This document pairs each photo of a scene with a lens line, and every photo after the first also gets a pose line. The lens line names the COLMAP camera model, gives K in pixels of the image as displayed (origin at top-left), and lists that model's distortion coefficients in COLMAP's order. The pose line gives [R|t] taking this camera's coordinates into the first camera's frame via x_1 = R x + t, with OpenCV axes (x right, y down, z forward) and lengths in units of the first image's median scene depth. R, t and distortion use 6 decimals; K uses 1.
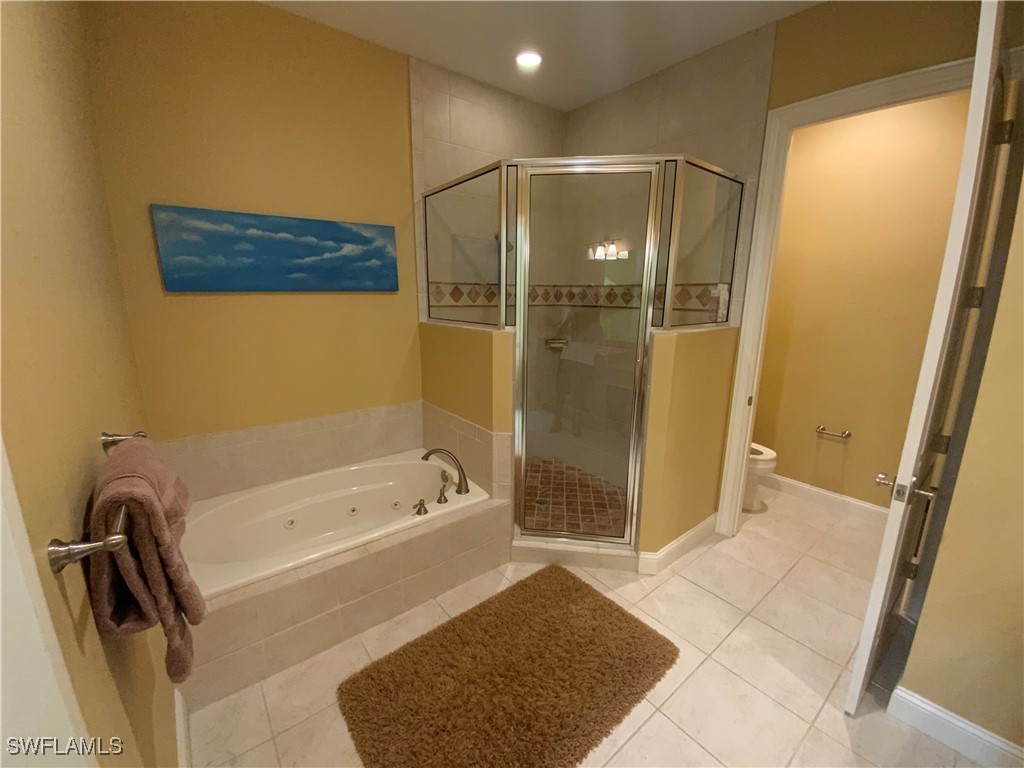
lens RADIAL K [[418.6, 0, 512.0], [0, 418.6, 384.0], [0, 0, 1]] dist [0.001251, -0.014265]
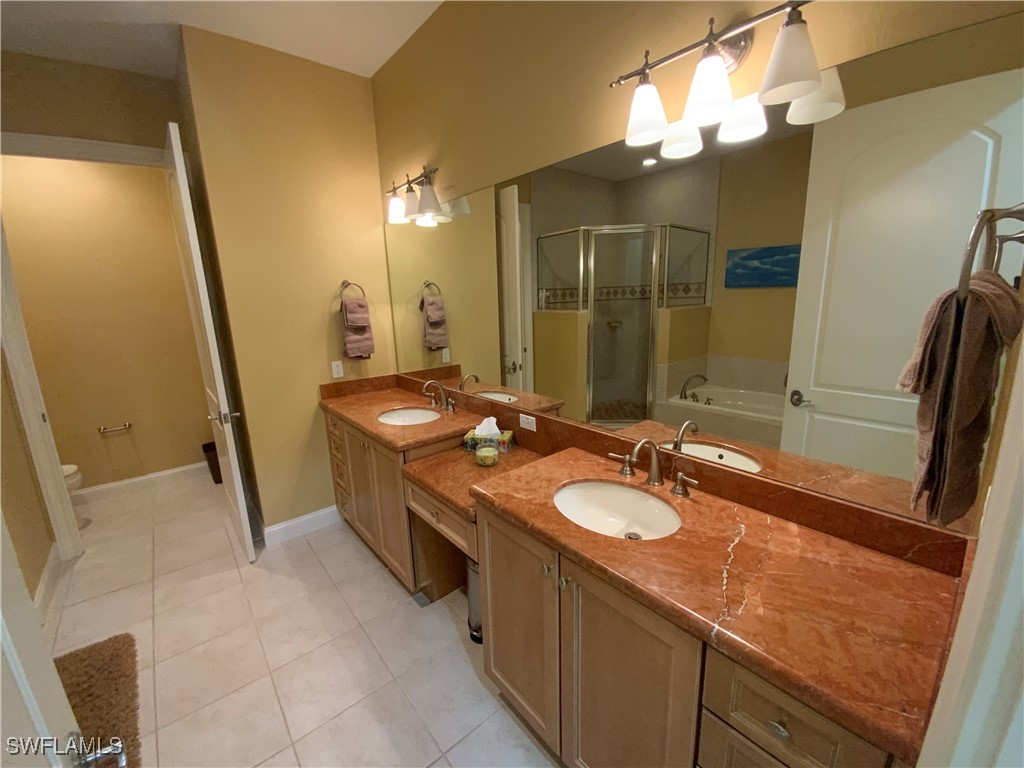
lens RADIAL K [[418.6, 0, 512.0], [0, 418.6, 384.0], [0, 0, 1]] dist [0.001251, -0.014265]
pose [[-0.024987, -0.218331, 0.975555, -0.507098], [0.239026, 0.946250, 0.217894, 0.024822], [-0.970692, 0.238628, 0.028543, -0.154664]]
